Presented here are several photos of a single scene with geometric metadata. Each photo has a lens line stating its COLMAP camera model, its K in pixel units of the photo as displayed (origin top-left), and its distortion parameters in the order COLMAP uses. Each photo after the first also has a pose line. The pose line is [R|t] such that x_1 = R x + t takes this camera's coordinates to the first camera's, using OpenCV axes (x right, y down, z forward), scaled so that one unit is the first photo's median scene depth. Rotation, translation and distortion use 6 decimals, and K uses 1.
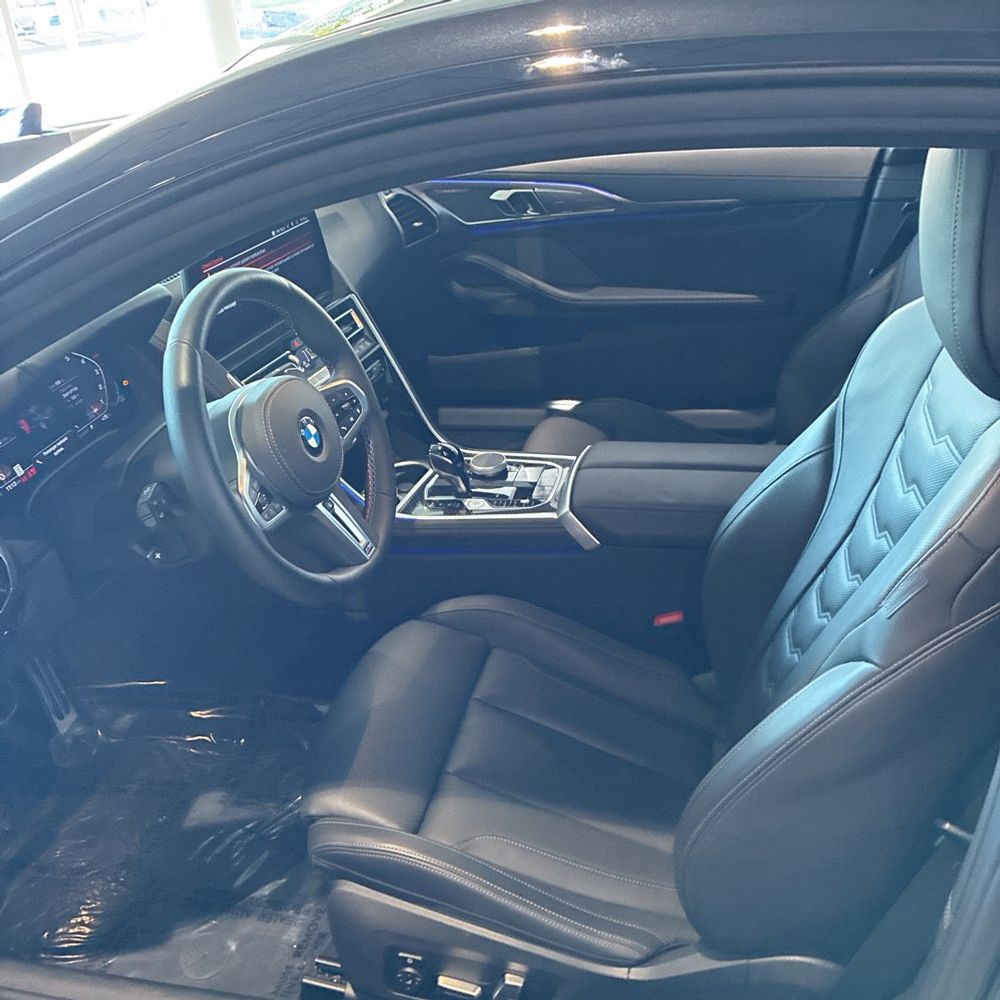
lens RADIAL K [[990.5, 0, 499.8], [0, 990.5, 482.3], [0, 0, 1]] dist [0.050422, -0.017874]
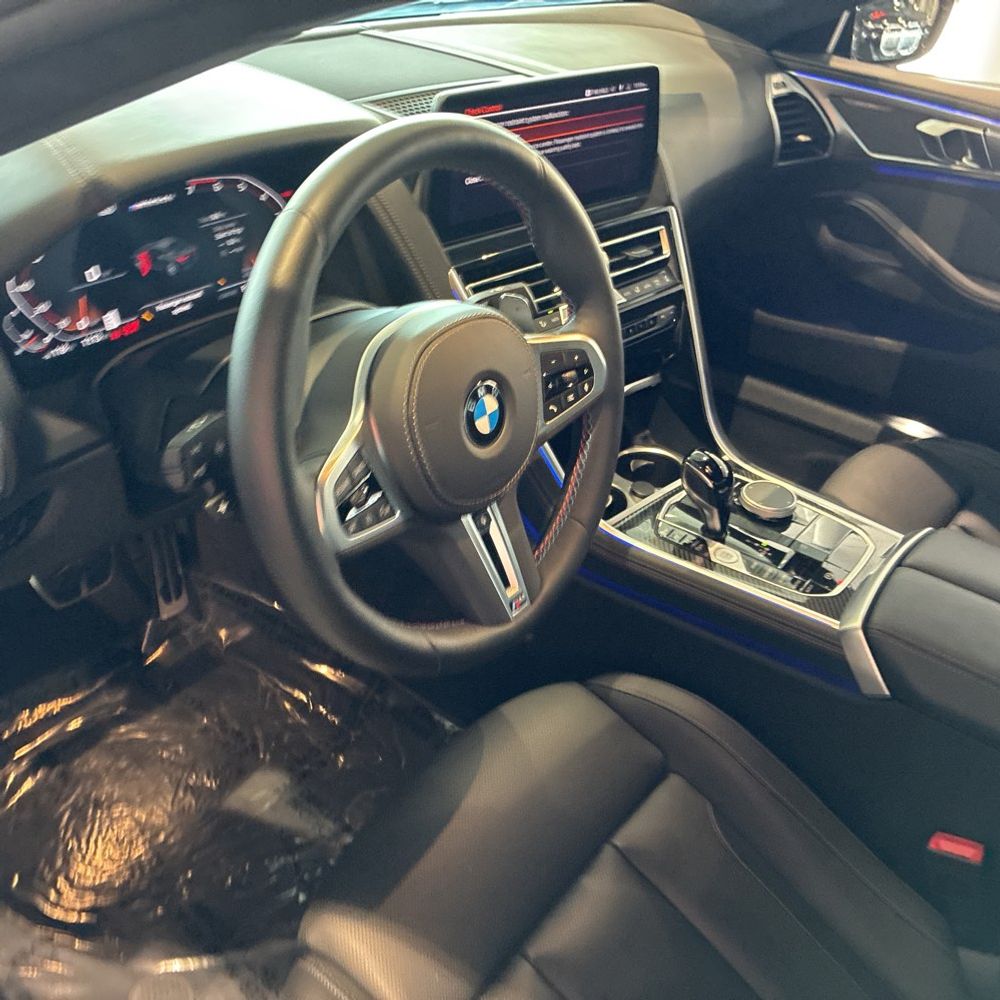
lens RADIAL K [[1014.3, 0, 497.0], [0, 1014.3, 464.4], [0, 0, 1]] dist [0.173822, -0.395017]
pose [[0.900498, 0.344395, -0.265509, -0.000510], [-0.324086, 0.938601, 0.118305, -0.070593], [0.289951, -0.020486, 0.956822, 0.284613]]
